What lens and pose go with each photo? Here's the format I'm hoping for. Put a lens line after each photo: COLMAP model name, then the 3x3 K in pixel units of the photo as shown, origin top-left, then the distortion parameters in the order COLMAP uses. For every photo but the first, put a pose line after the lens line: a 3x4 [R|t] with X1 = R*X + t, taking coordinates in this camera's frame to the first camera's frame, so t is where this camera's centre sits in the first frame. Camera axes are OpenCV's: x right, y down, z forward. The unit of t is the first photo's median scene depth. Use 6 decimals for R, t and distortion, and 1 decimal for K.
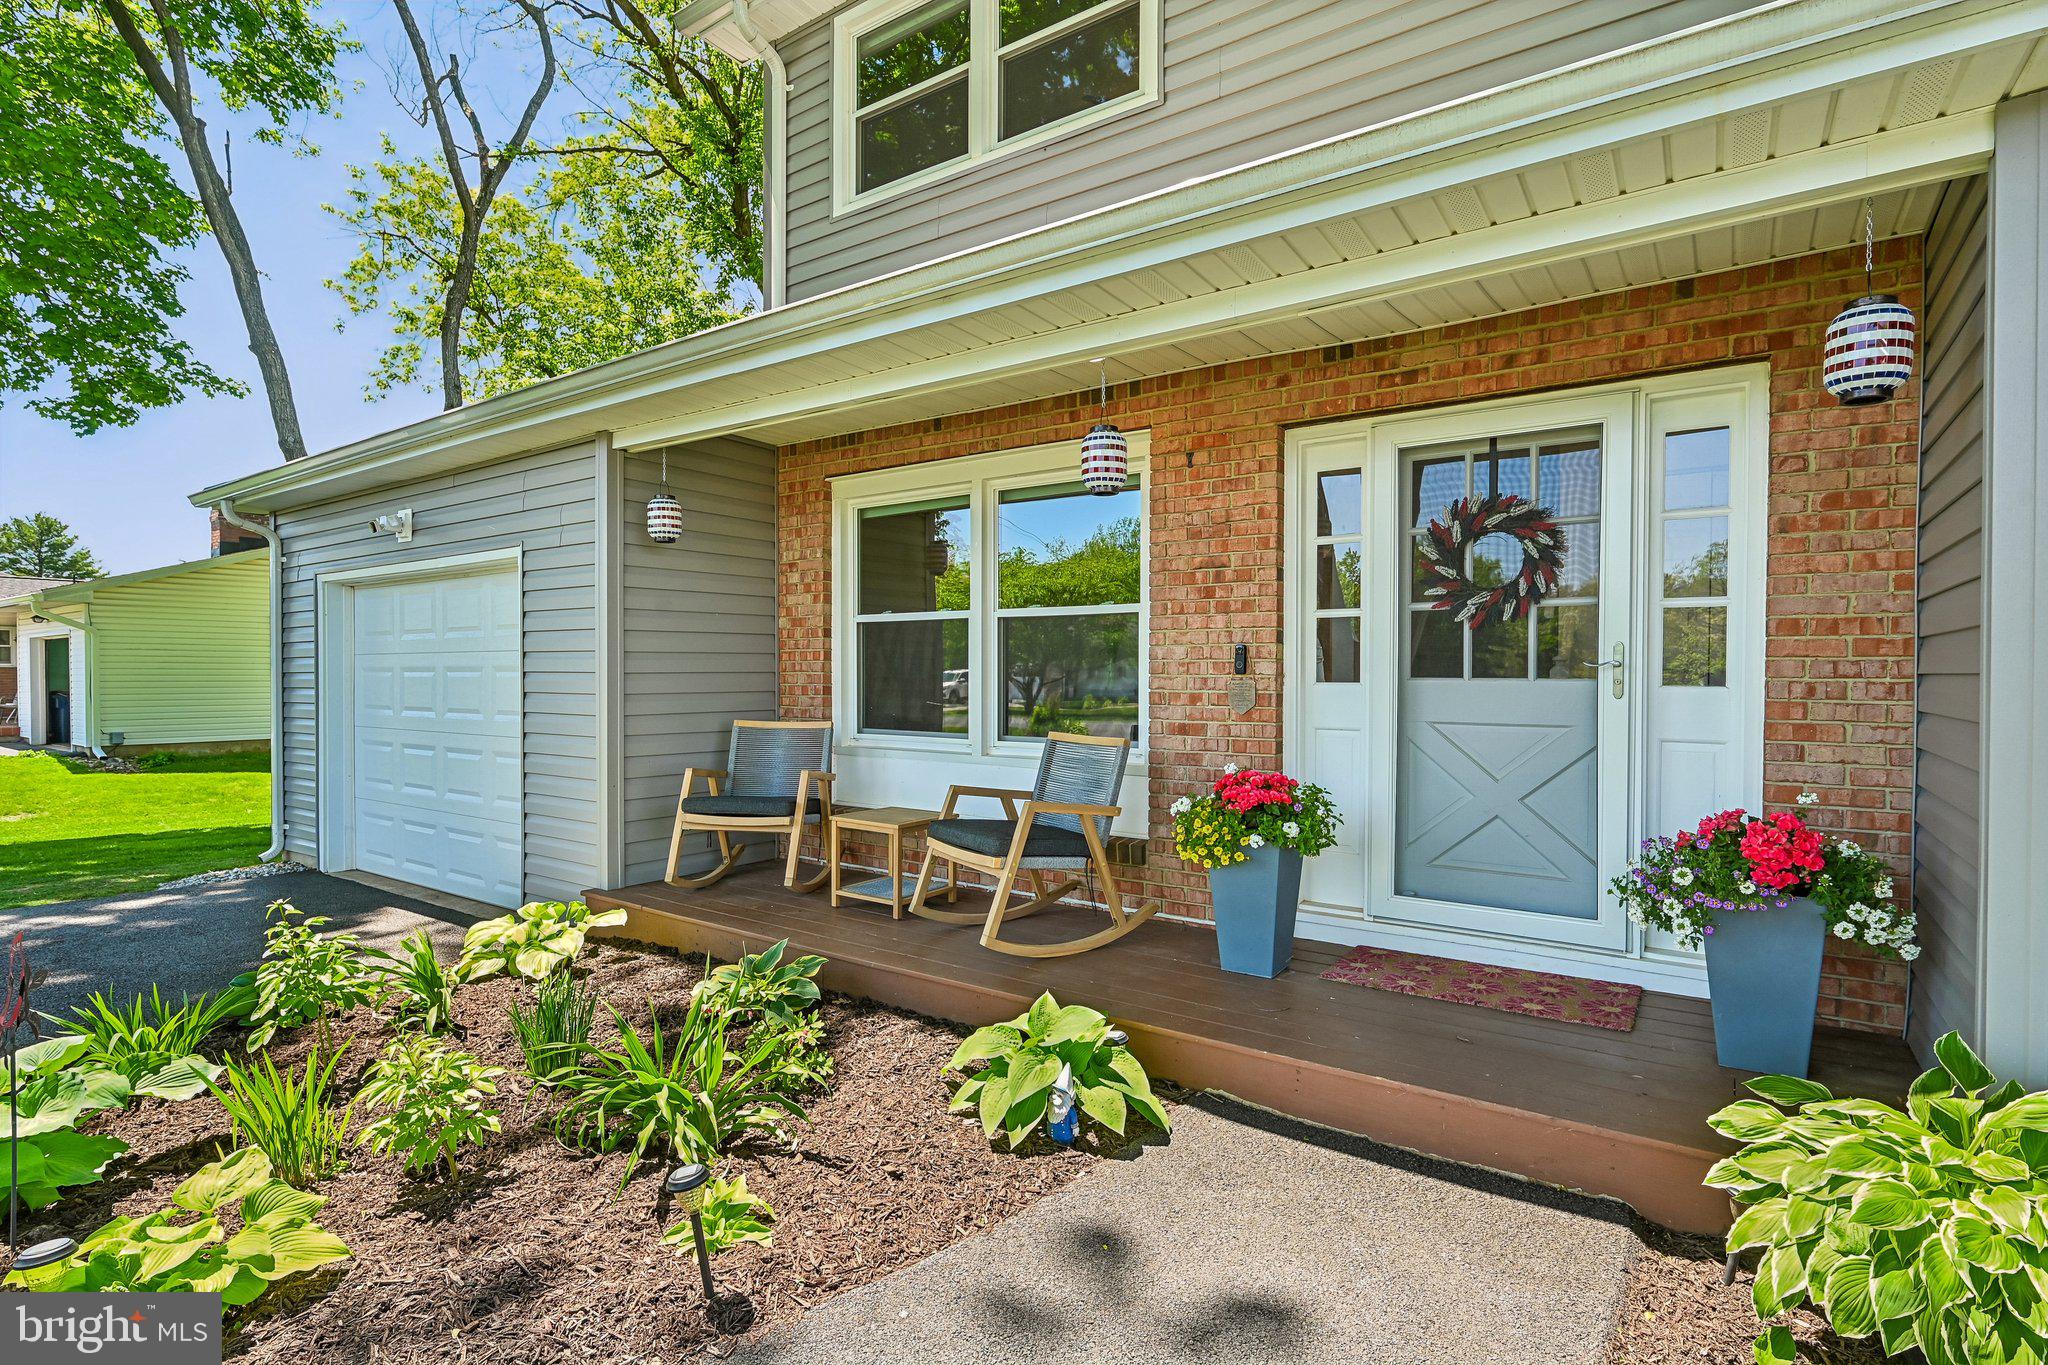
lens RADIAL K [[990.3, 0, 1024.0], [0, 990.3, 682.5], [0, 0, 1]] dist [0.002402, 0.000246]
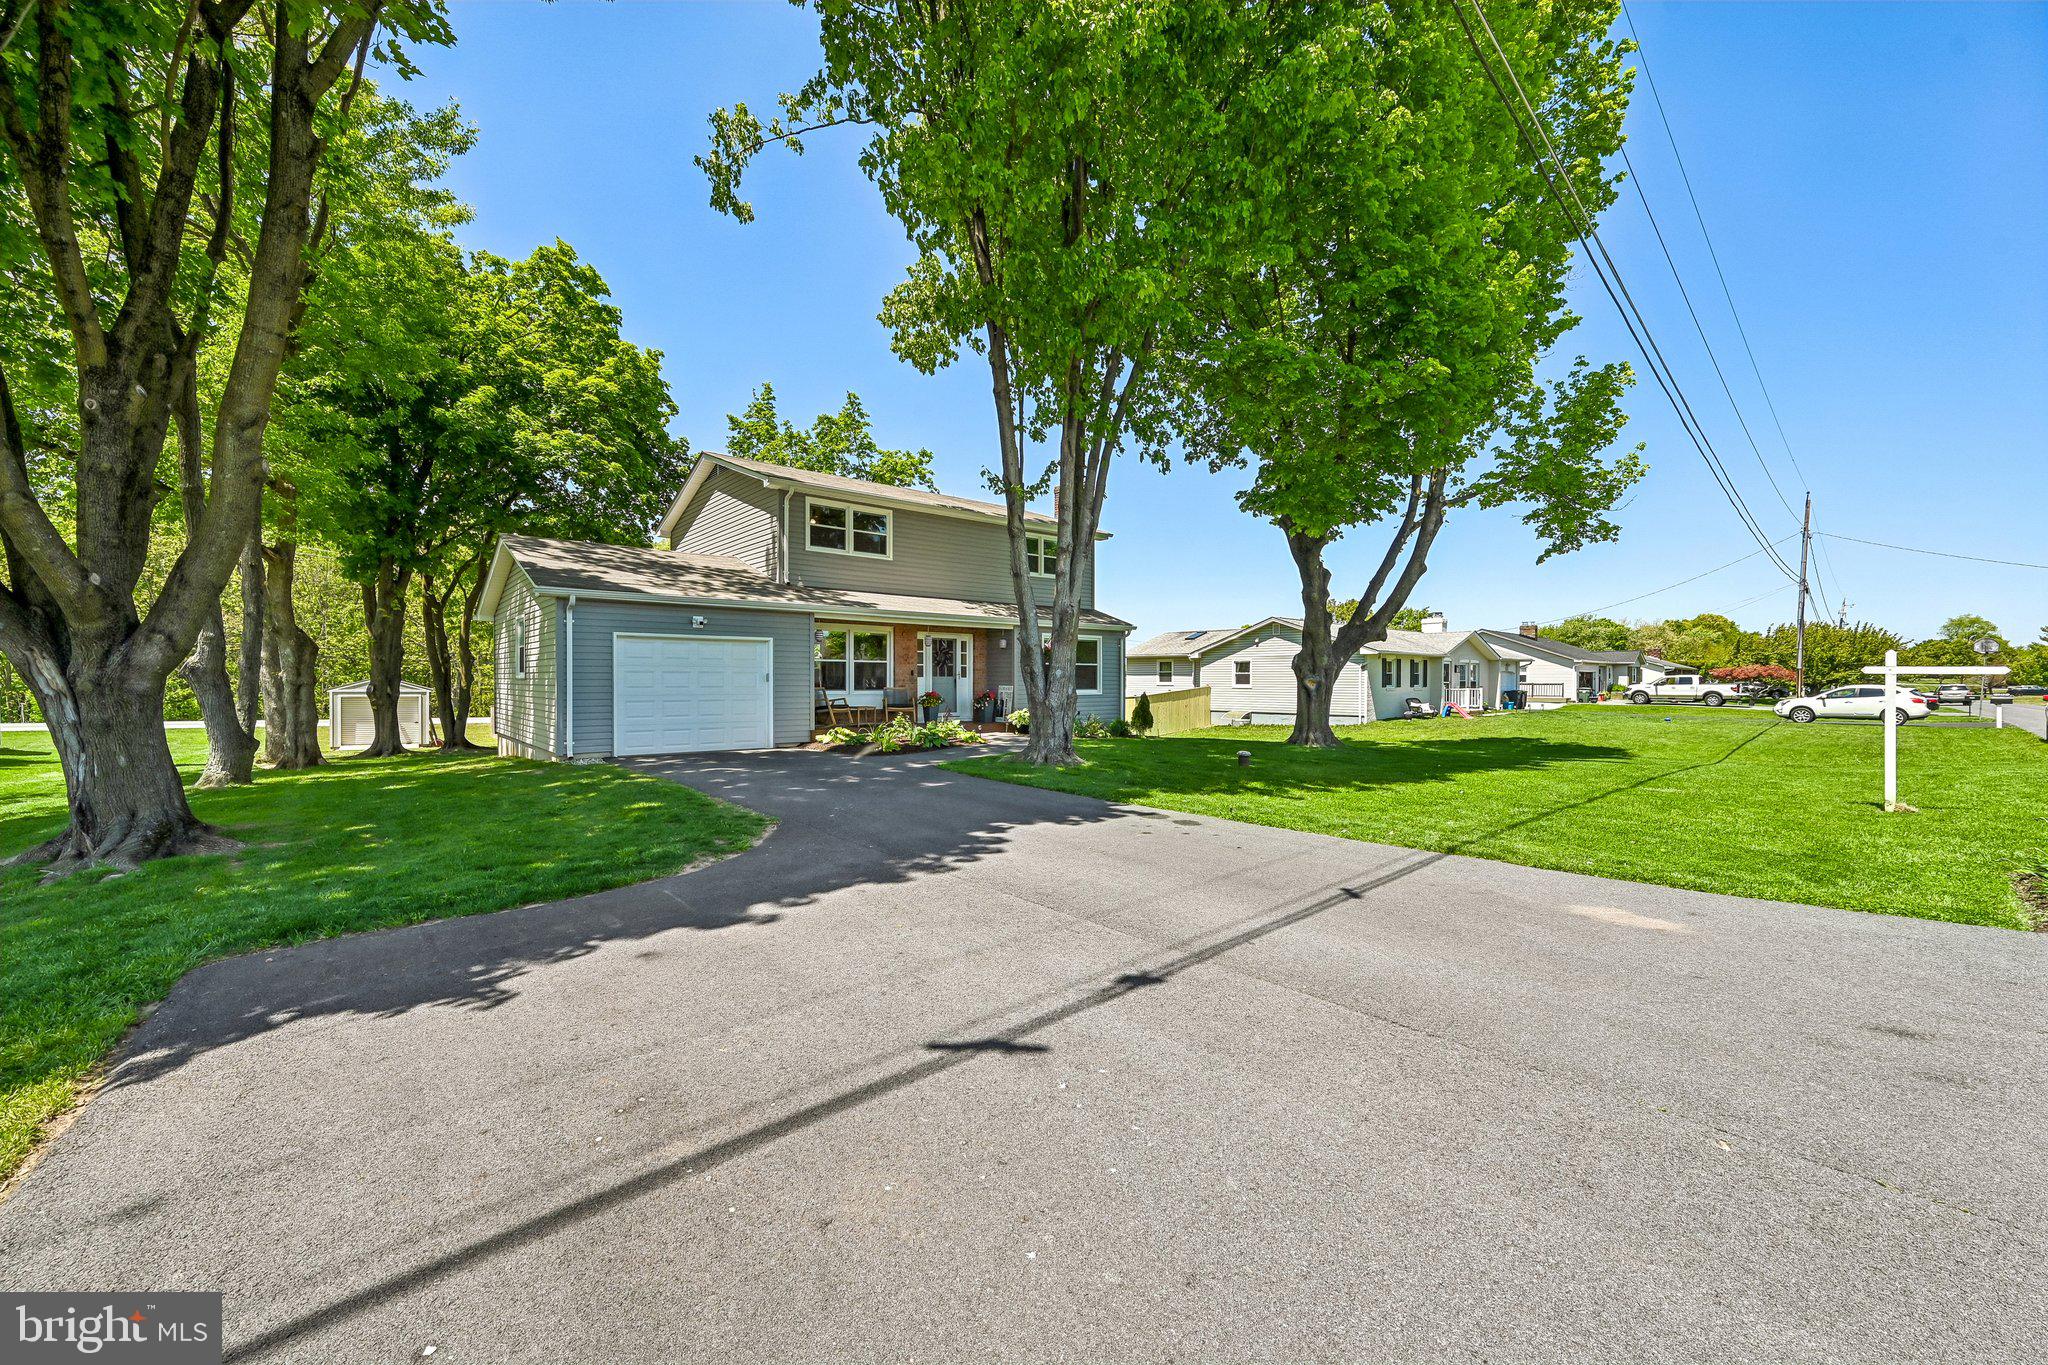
lens RADIAL K [[806.5, 0, 1024.0], [0, 806.5, 682.5], [0, 0, 1]] dist [0.000691, 0.000151]
pose [[0.277042, -0.004076, 0.960849, -3.734778], [0.003923, 0.999987, 0.003112, 0.017503], [-0.960850, 0.002907, 0.277055, -0.786277]]
